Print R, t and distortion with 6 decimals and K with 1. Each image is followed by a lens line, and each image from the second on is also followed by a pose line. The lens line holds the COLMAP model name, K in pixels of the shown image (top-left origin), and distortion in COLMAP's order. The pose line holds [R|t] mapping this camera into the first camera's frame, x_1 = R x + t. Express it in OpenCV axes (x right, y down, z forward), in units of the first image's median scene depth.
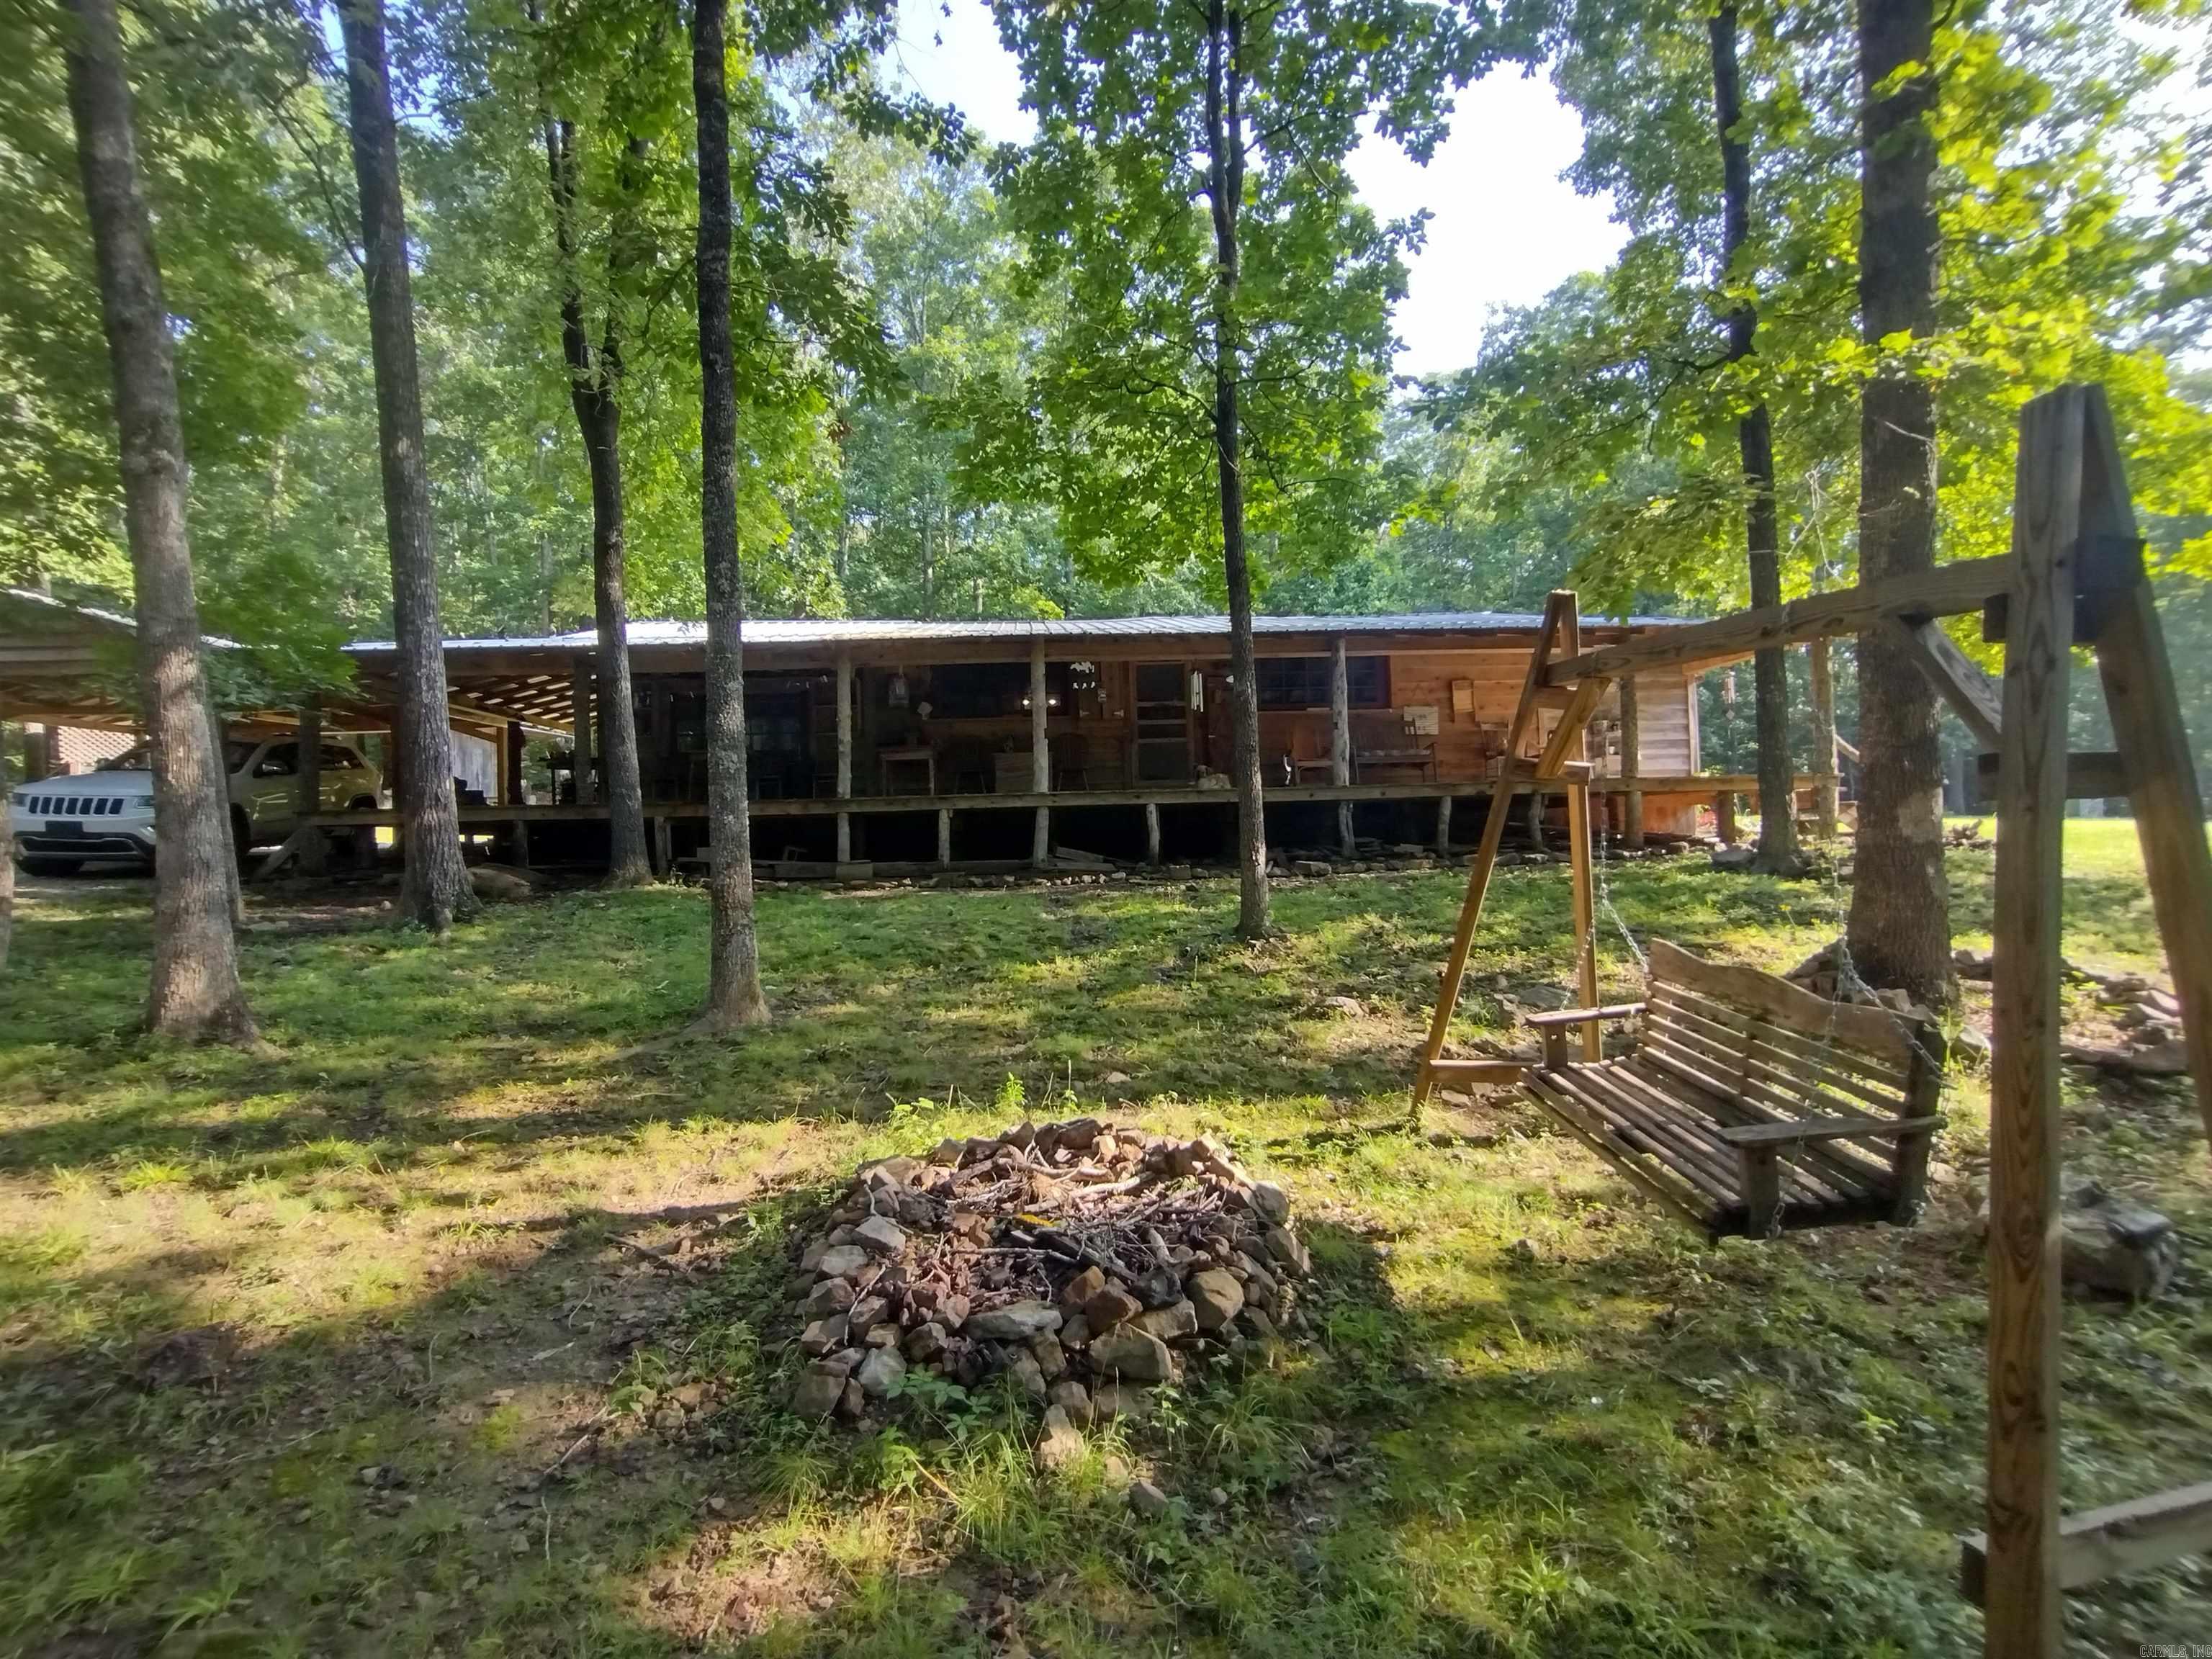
lens RADIAL K [[1035.1, 0, 1100.9], [0, 1035.1, 834.4], [0, 0, 1]] dist [0.000857, 0.001343]
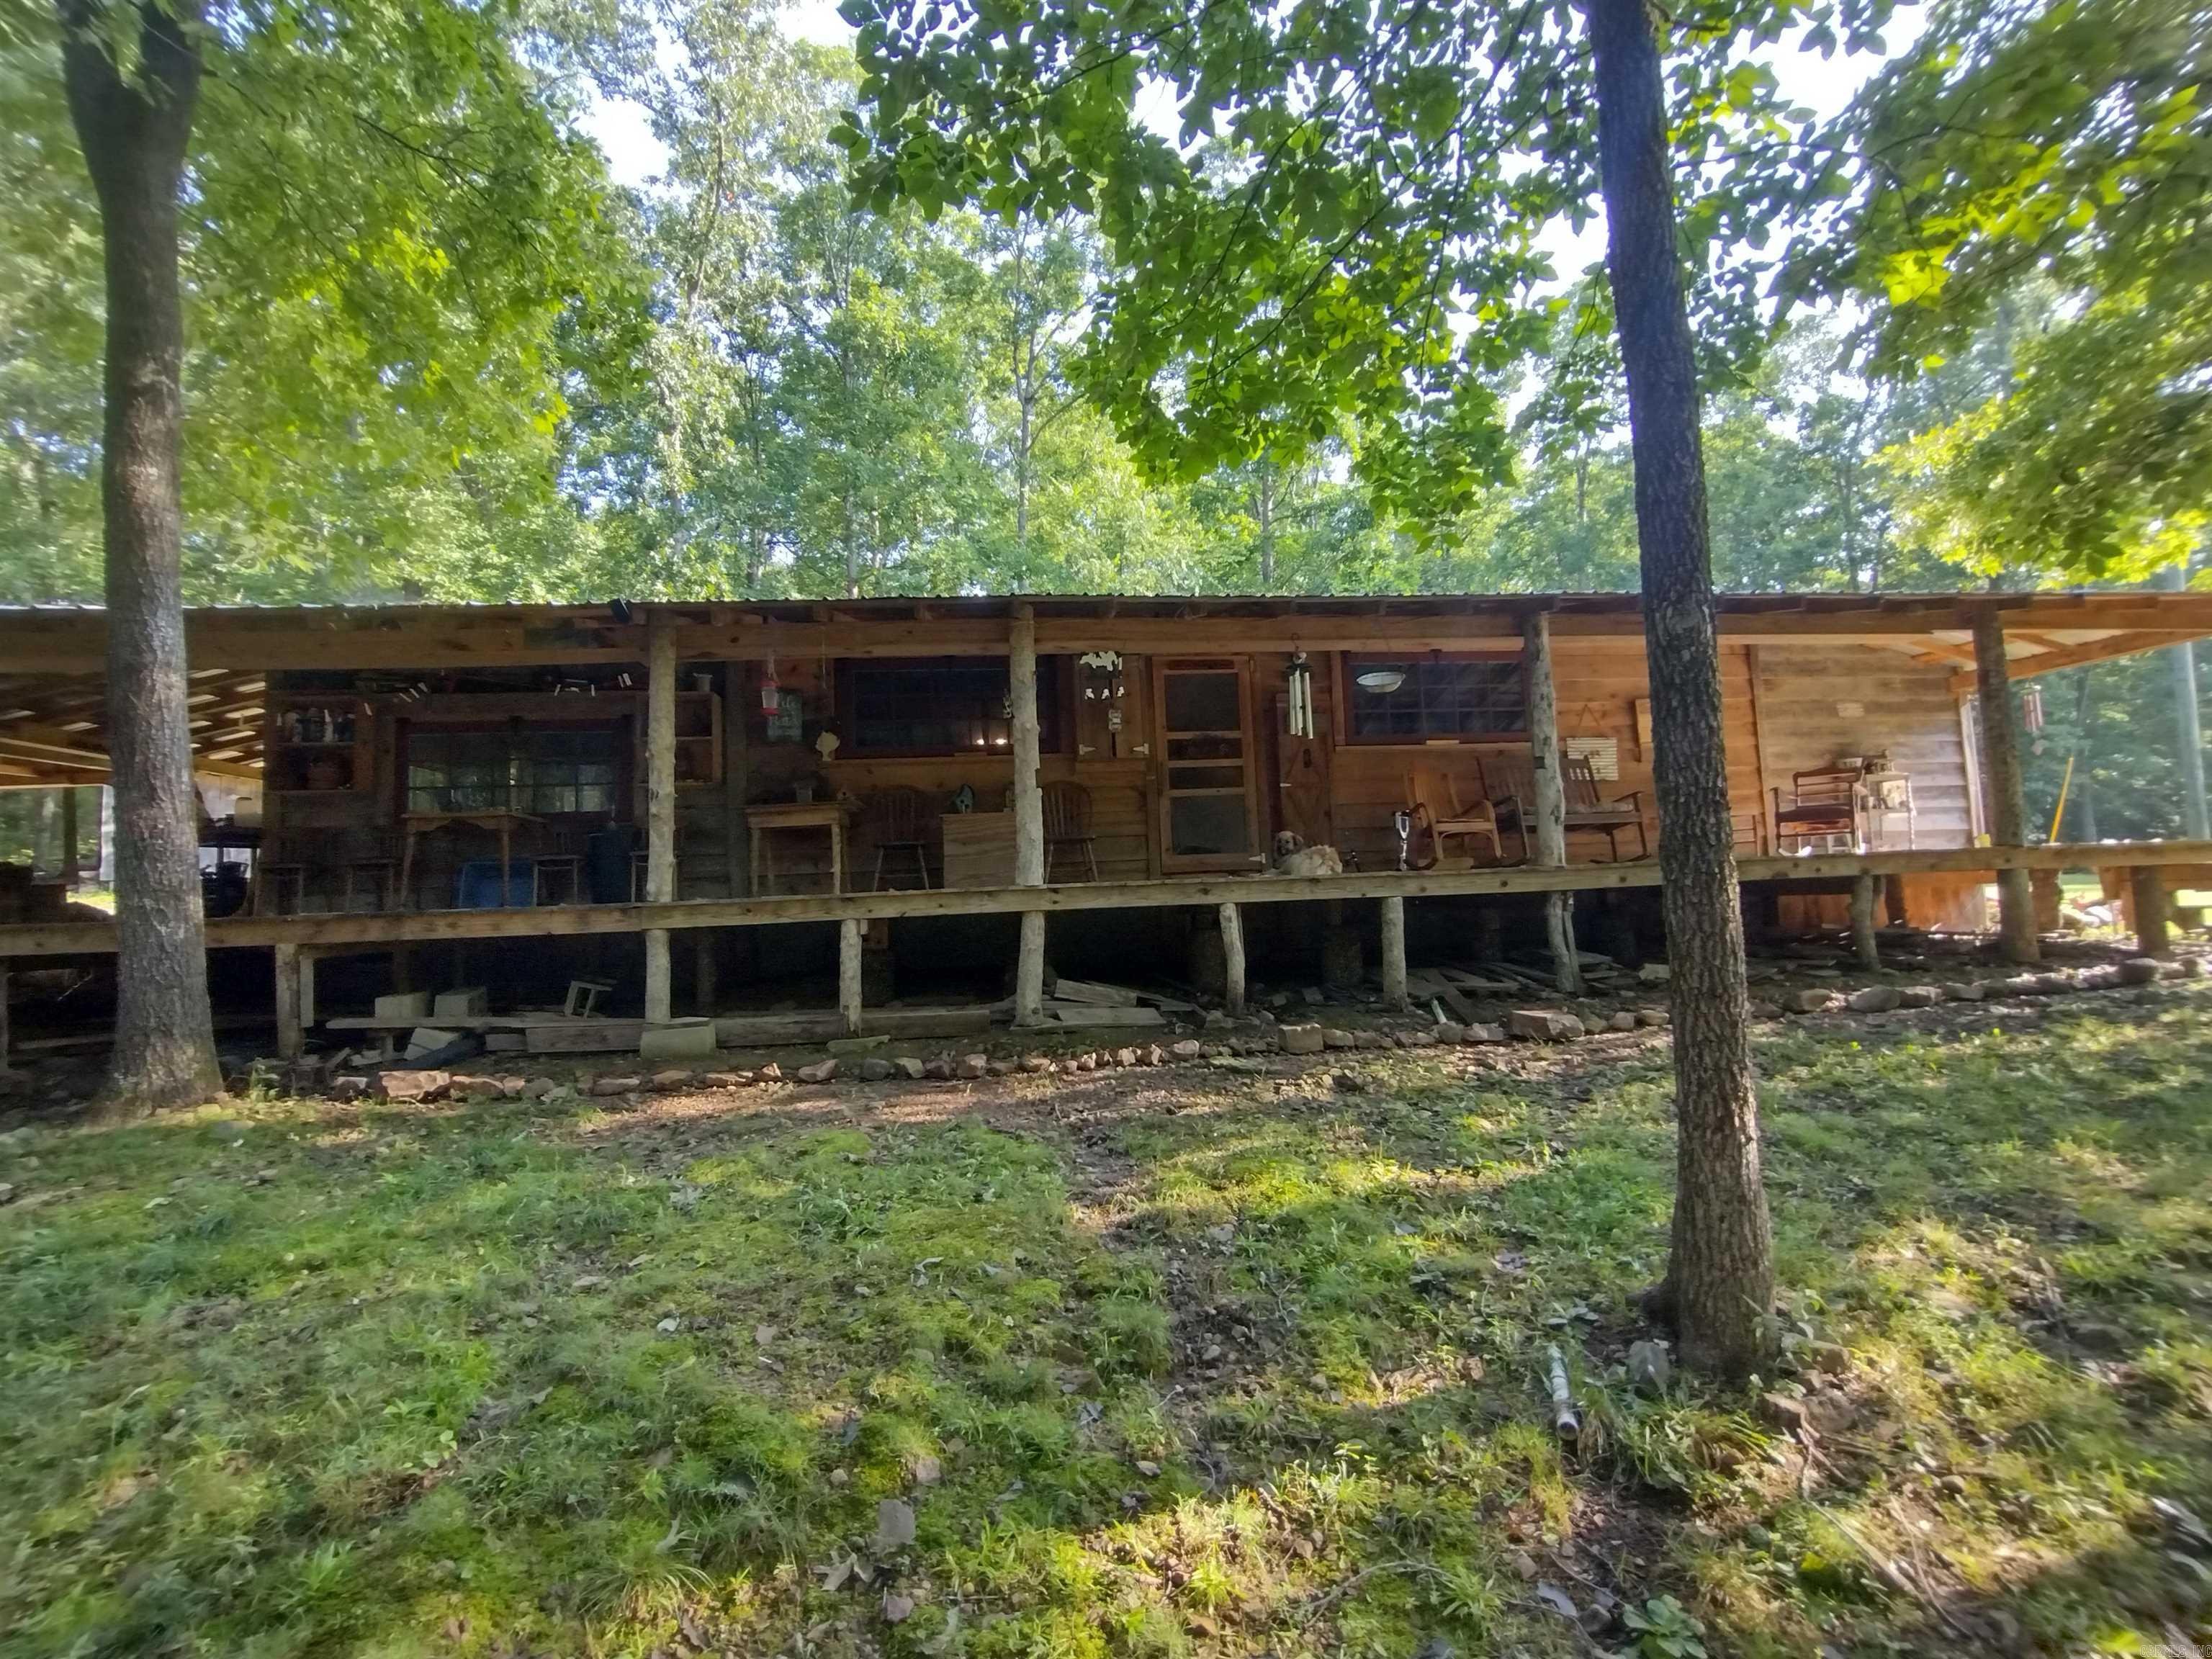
lens RADIAL K [[1035.1, 0, 1100.9], [0, 1035.1, 834.4], [0, 0, 1]] dist [0.000857, 0.001343]
pose [[0.998227, -0.009185, 0.058804, -0.052199], [0.012474, 0.998364, -0.055804, -0.036382], [-0.058195, 0.056438, 0.996709, 0.448222]]
